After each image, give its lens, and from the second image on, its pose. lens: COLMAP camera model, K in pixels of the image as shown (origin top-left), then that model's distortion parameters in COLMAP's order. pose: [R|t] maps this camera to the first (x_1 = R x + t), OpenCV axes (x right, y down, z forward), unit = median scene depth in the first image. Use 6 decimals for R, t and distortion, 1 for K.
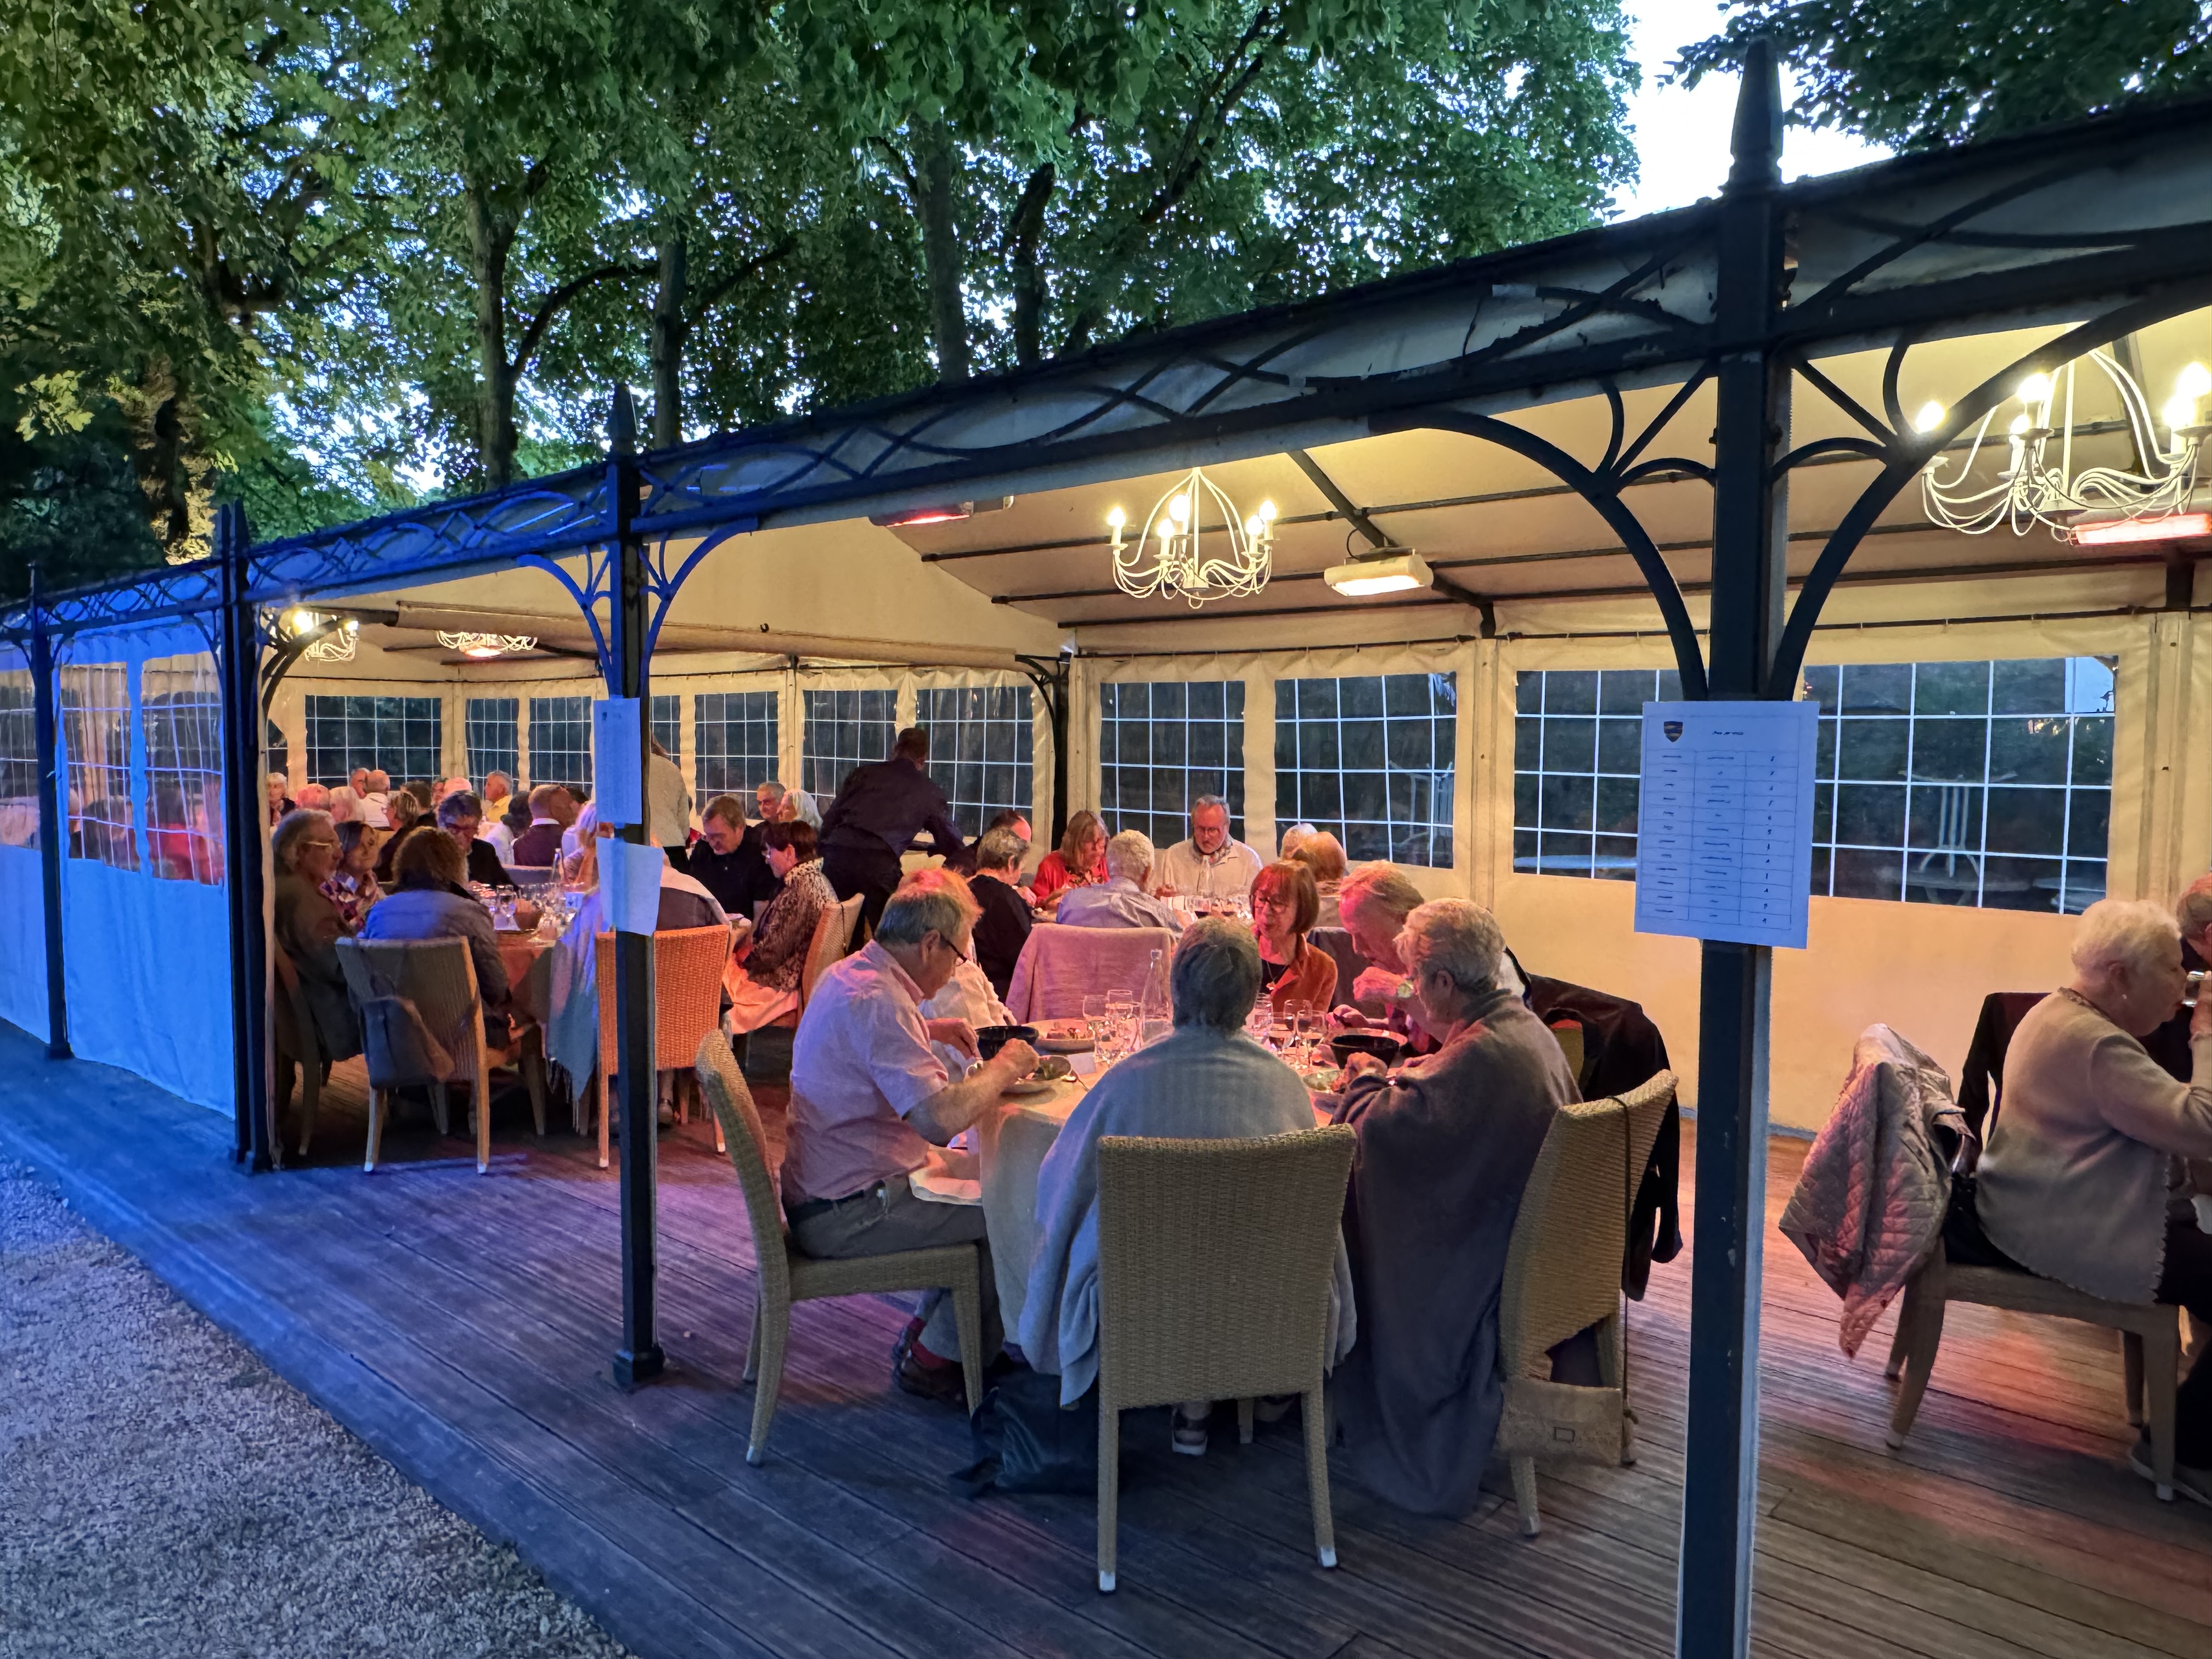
lens RADIAL K [[1481.8, 0, 1105.8], [0, 1481.8, 837.0], [0, 0, 1]] dist [-0.022804, -0.000887]
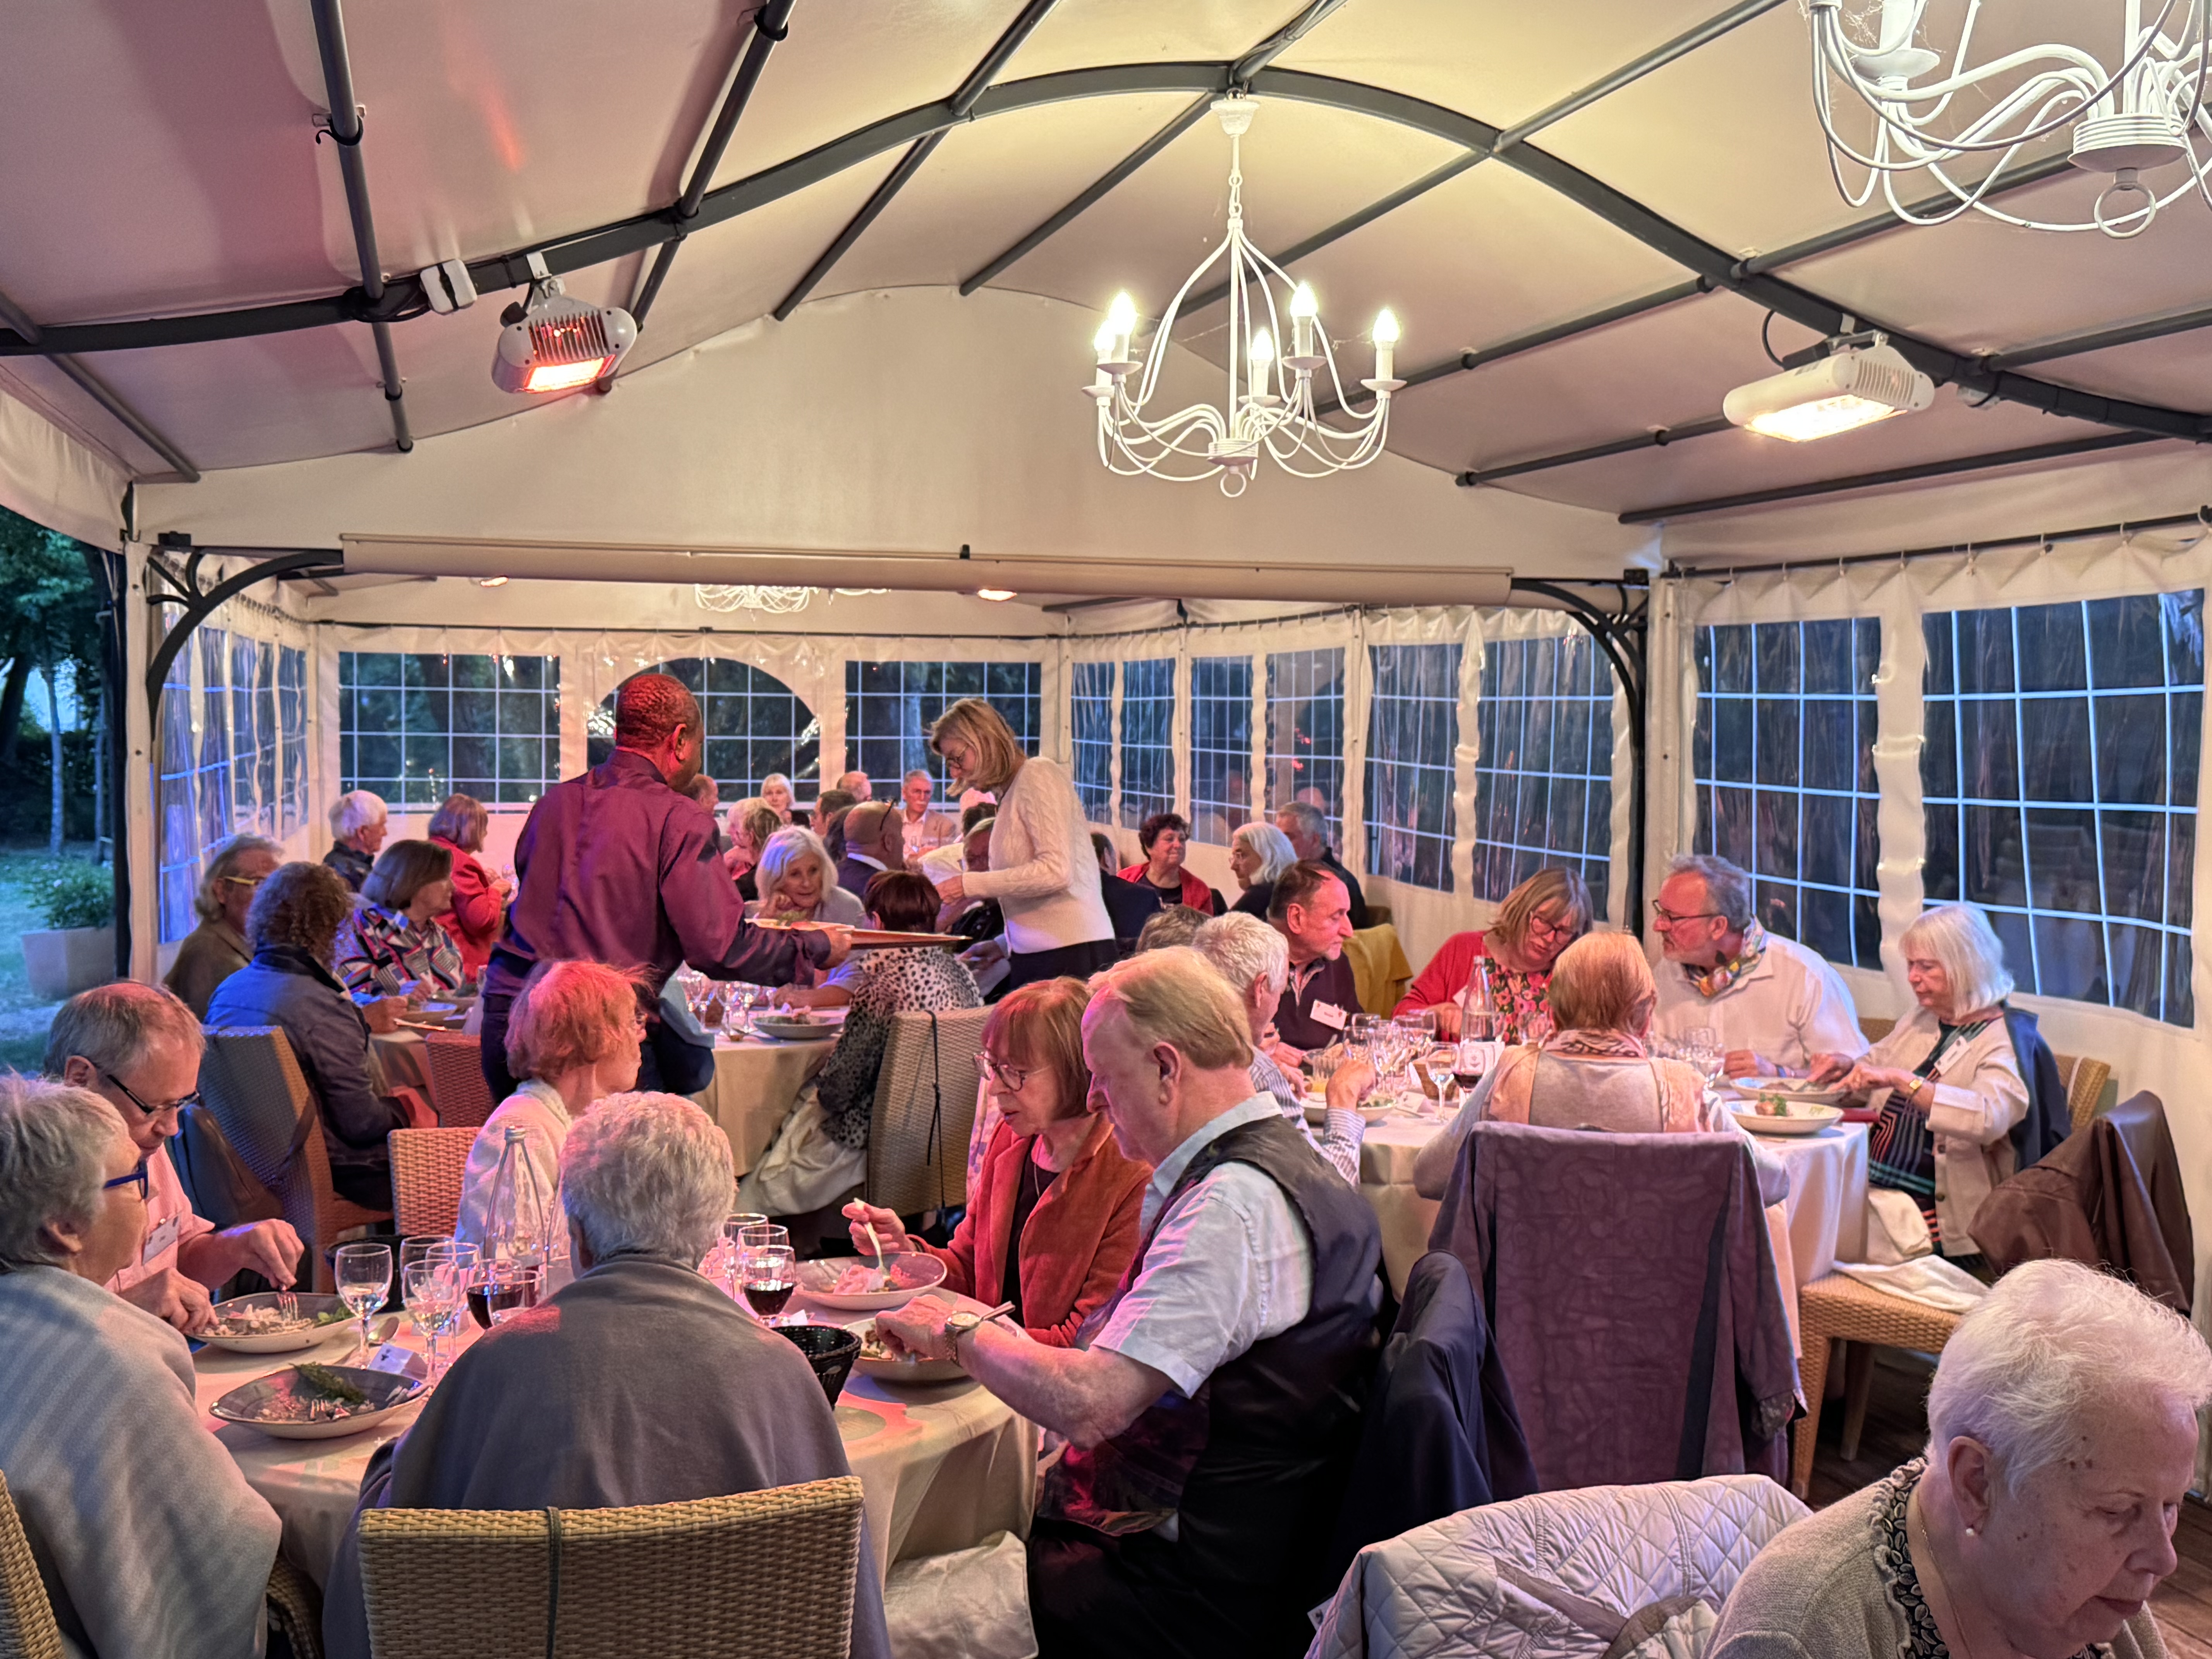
lens RADIAL K [[2533.9, 0, 1105.8], [0, 2533.9, 824.2], [0, 0, 1]] dist [0.083856, 0.000000]
pose [[0.825537, 0.023320, -0.563866, 0.359289], [-0.036857, 0.999241, -0.012634, -0.016150], [0.563143, 0.031212, 0.825770, 0.155408]]
